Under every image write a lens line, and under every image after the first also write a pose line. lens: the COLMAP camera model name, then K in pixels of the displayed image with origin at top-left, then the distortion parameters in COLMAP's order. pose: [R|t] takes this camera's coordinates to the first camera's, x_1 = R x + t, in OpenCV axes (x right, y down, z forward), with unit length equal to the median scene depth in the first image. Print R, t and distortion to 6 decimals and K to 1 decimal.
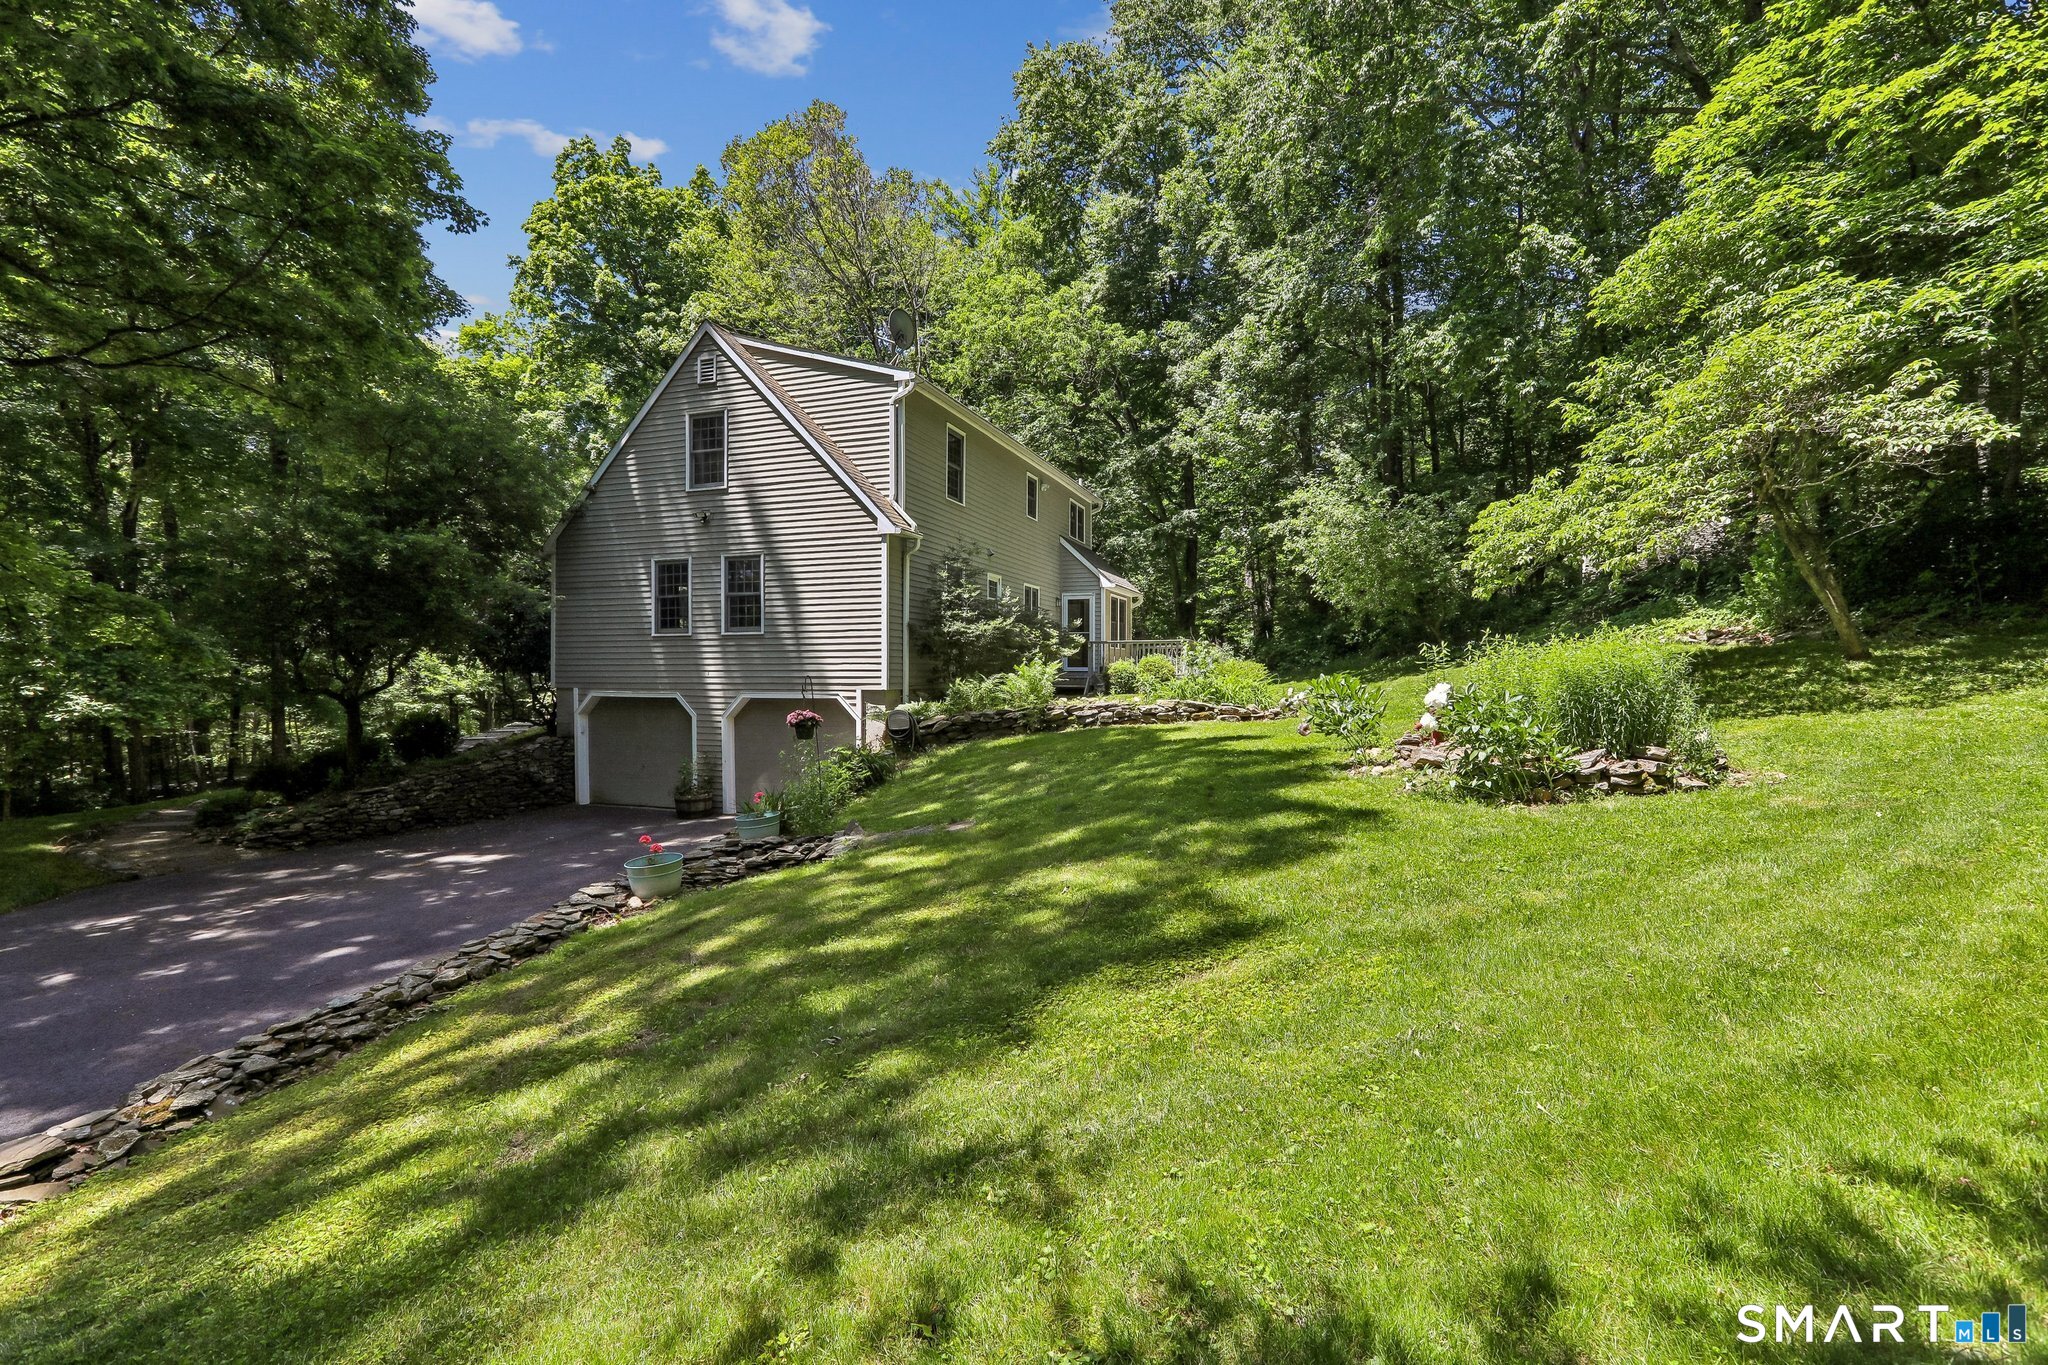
lens RADIAL K [[942.1, 0, 1024.0], [0, 942.1, 682.5], [0, 0, 1]] dist [0.018700, 0.000318]
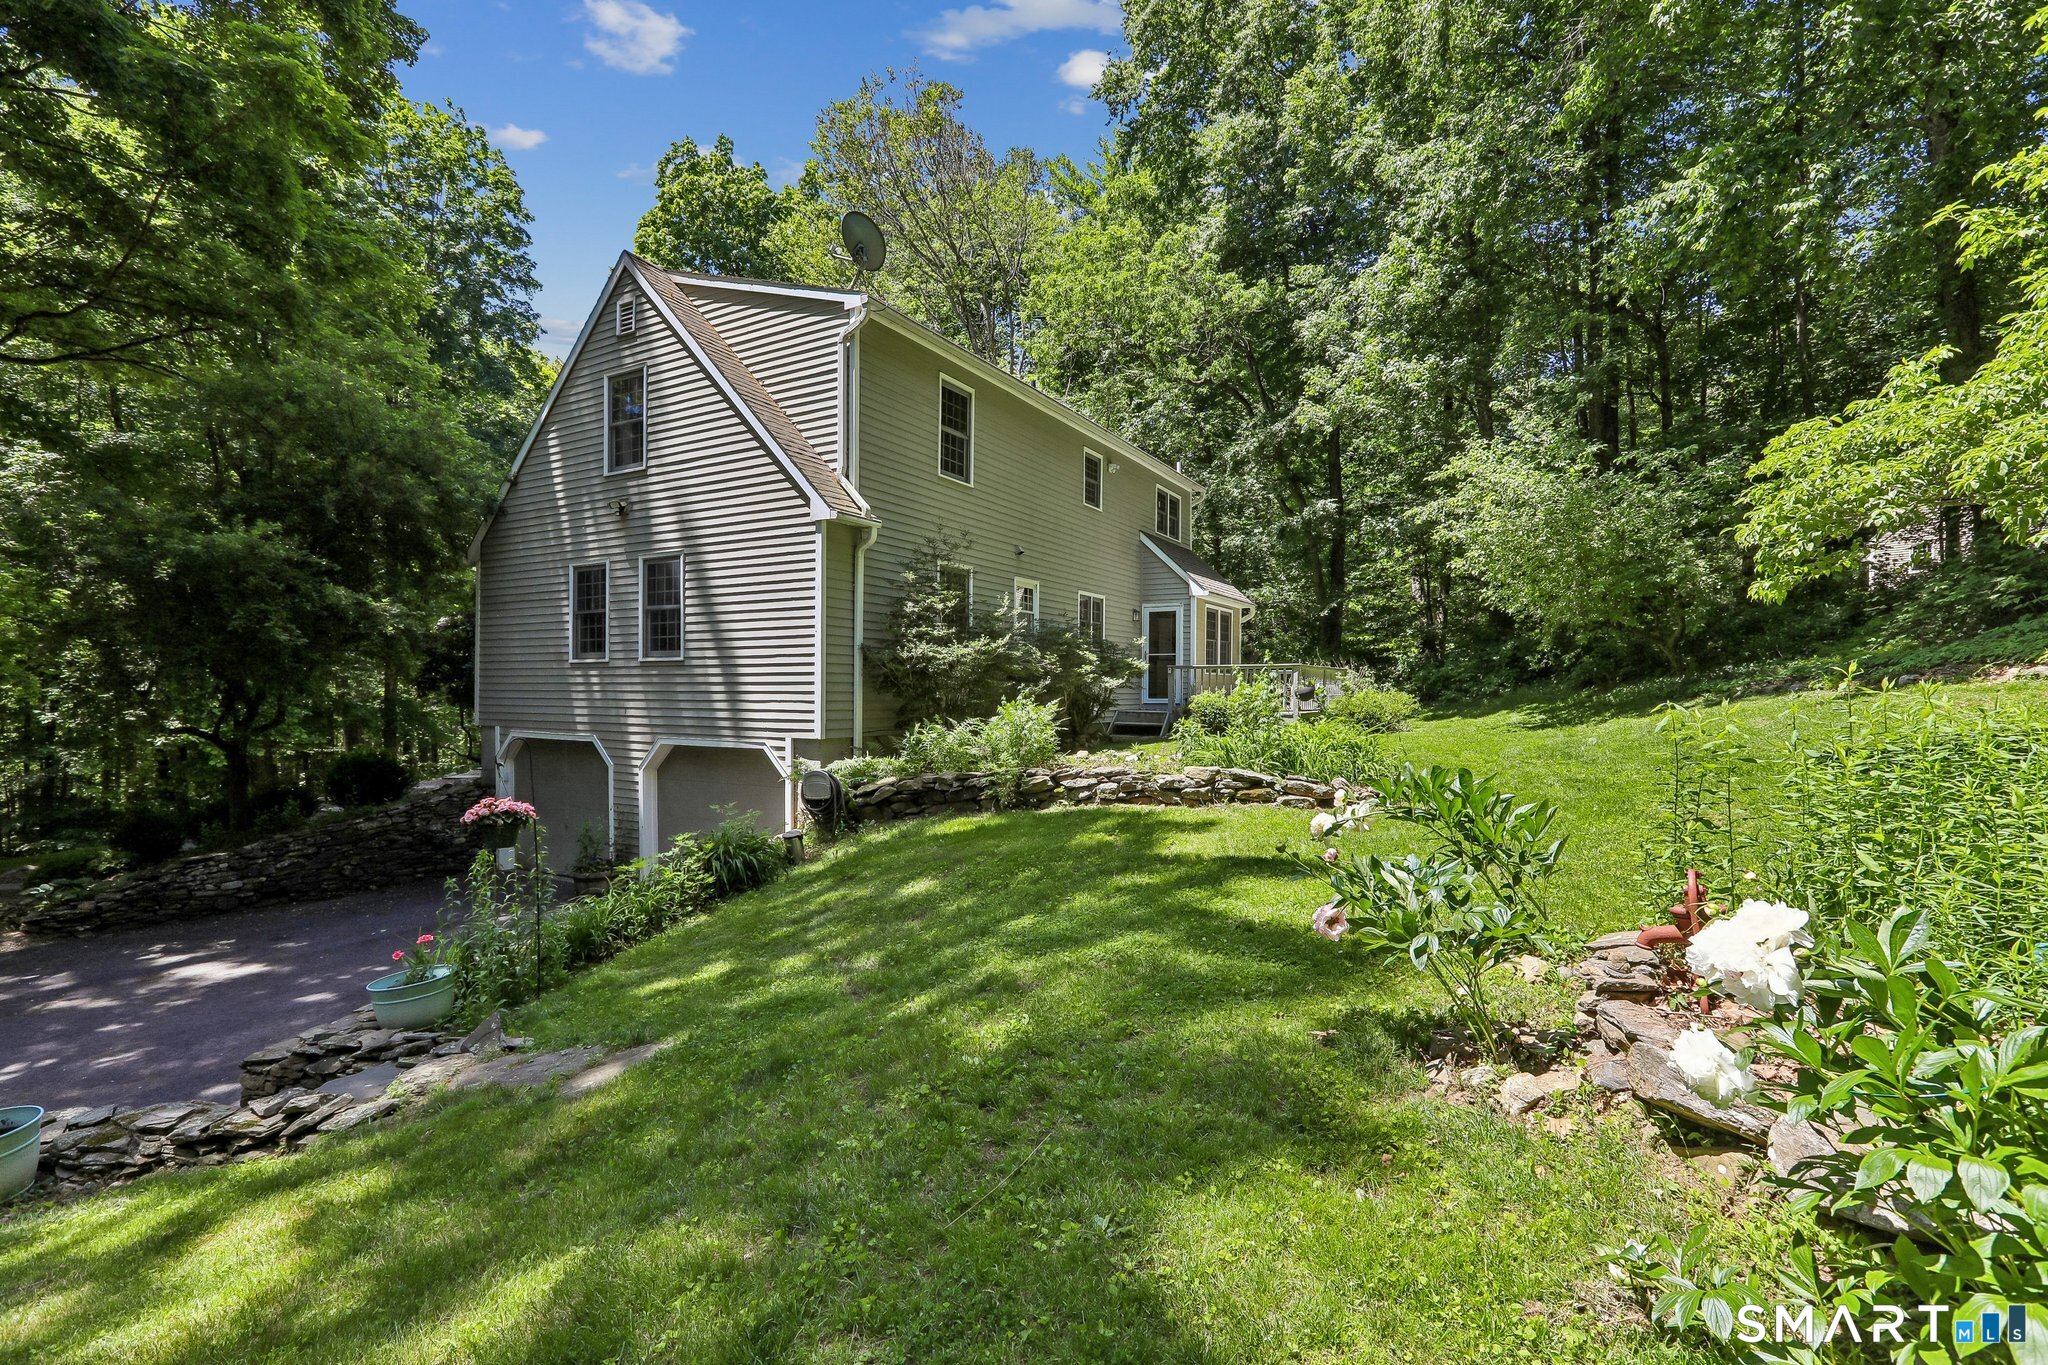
lens RADIAL K [[929.4, 0, 1028.6], [0, 929.4, 699.9], [0, 0, 1]] dist [0.013365, -0.000213]
pose [[0.983579, 0.006927, -0.180346, 0.103267], [-0.006604, 0.999975, 0.002396, -0.018648], [0.180358, -0.001166, 0.983600, 0.253690]]
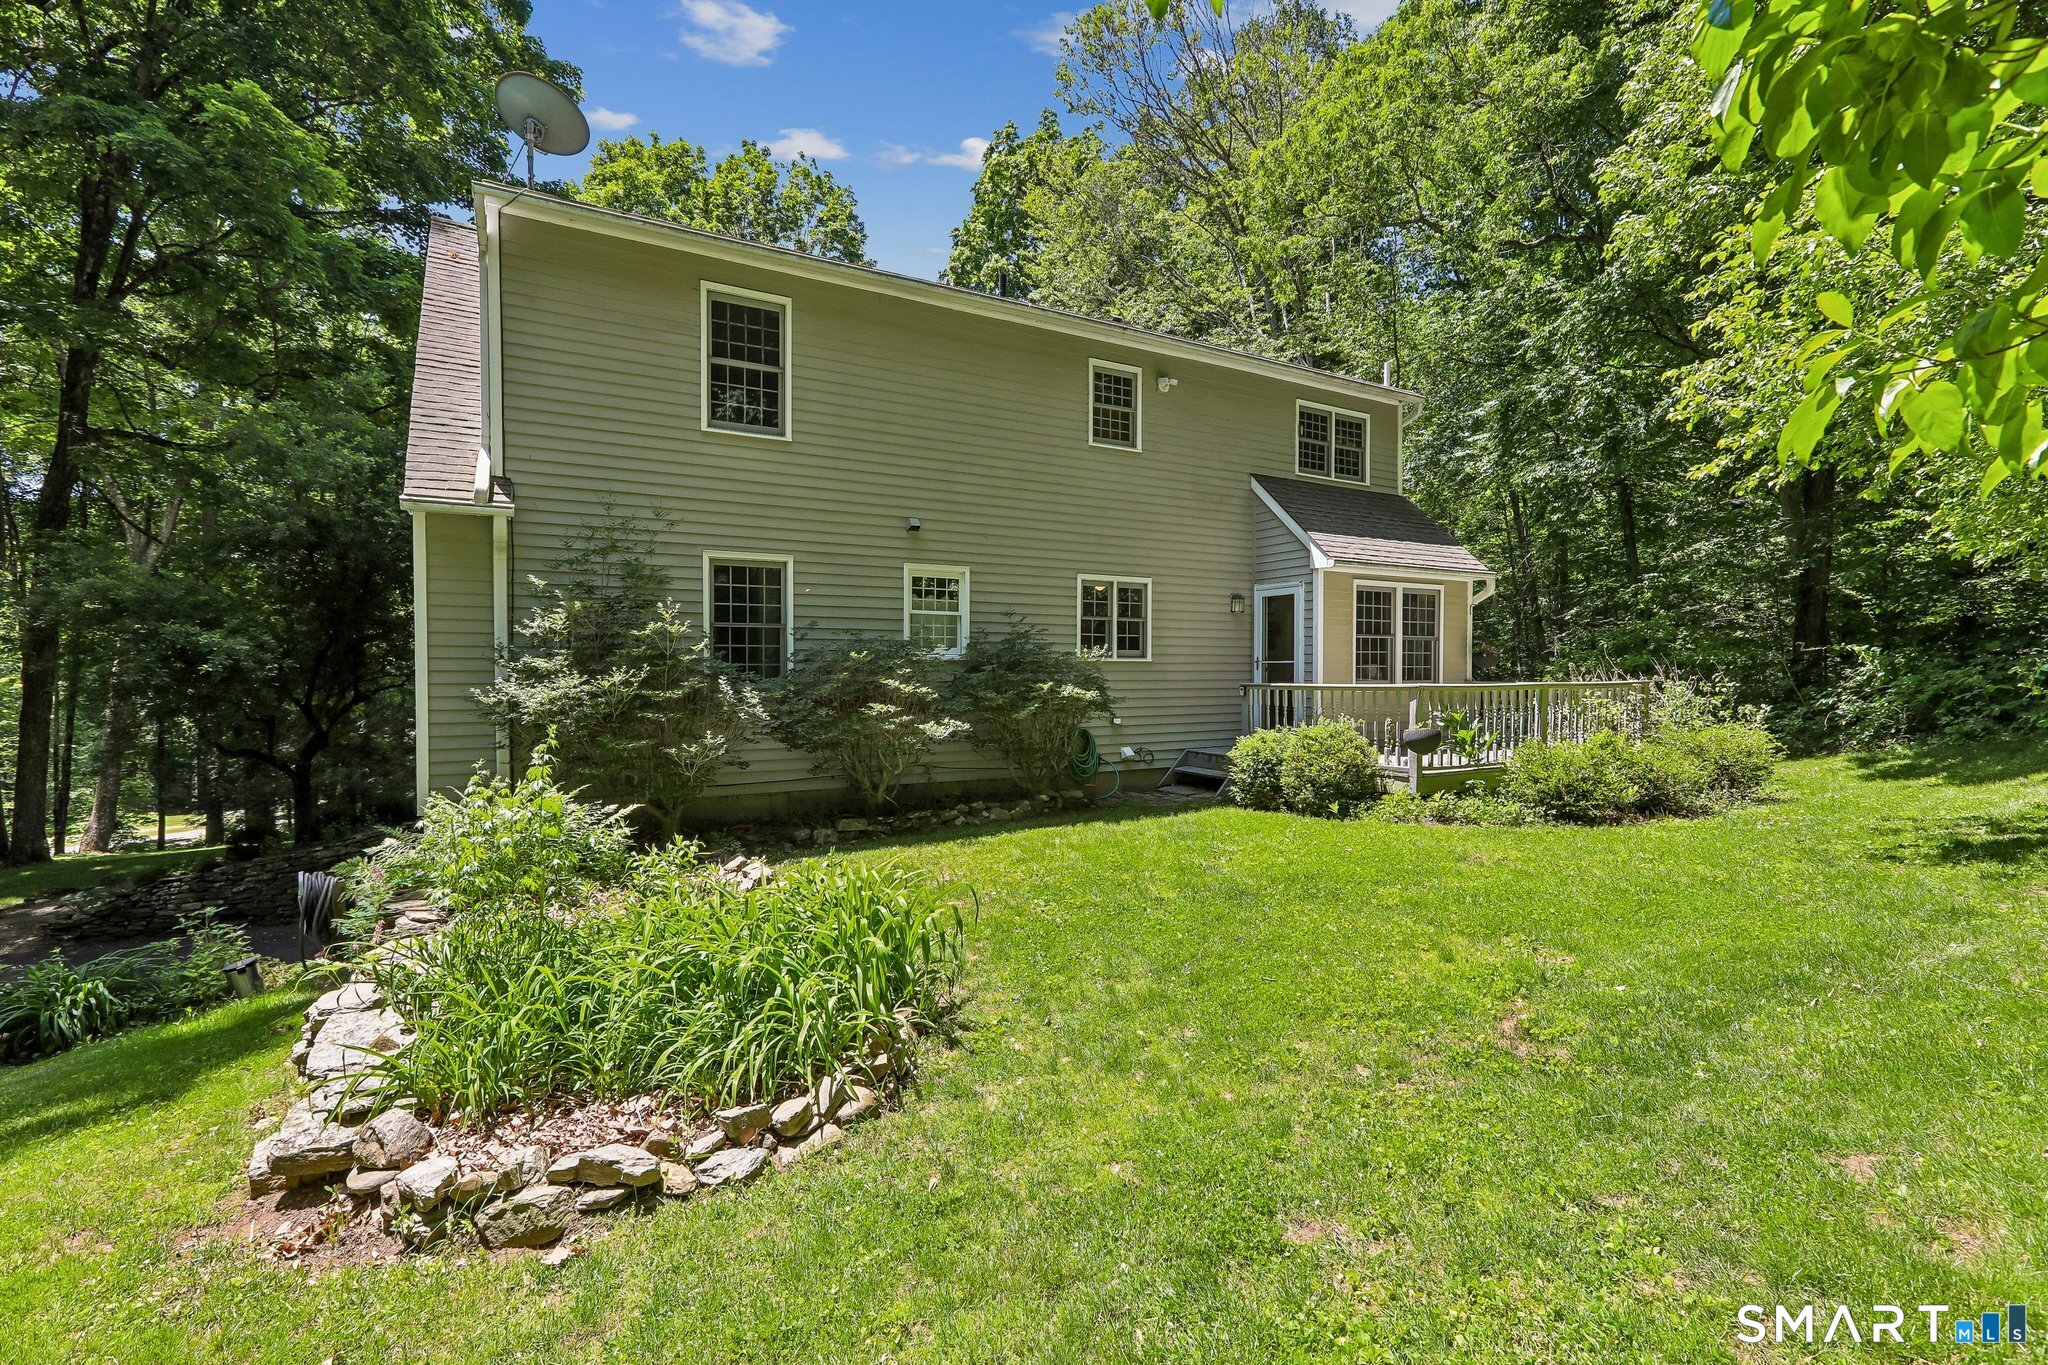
lens RADIAL K [[929.4, 0, 1028.6], [0, 929.4, 699.9], [0, 0, 1]] dist [0.013365, -0.000213]
pose [[0.754408, 0.013461, -0.656268, 0.334939], [-0.001613, 0.999825, 0.018654, -0.048558], [0.656404, -0.013014, 0.754297, 0.624057]]
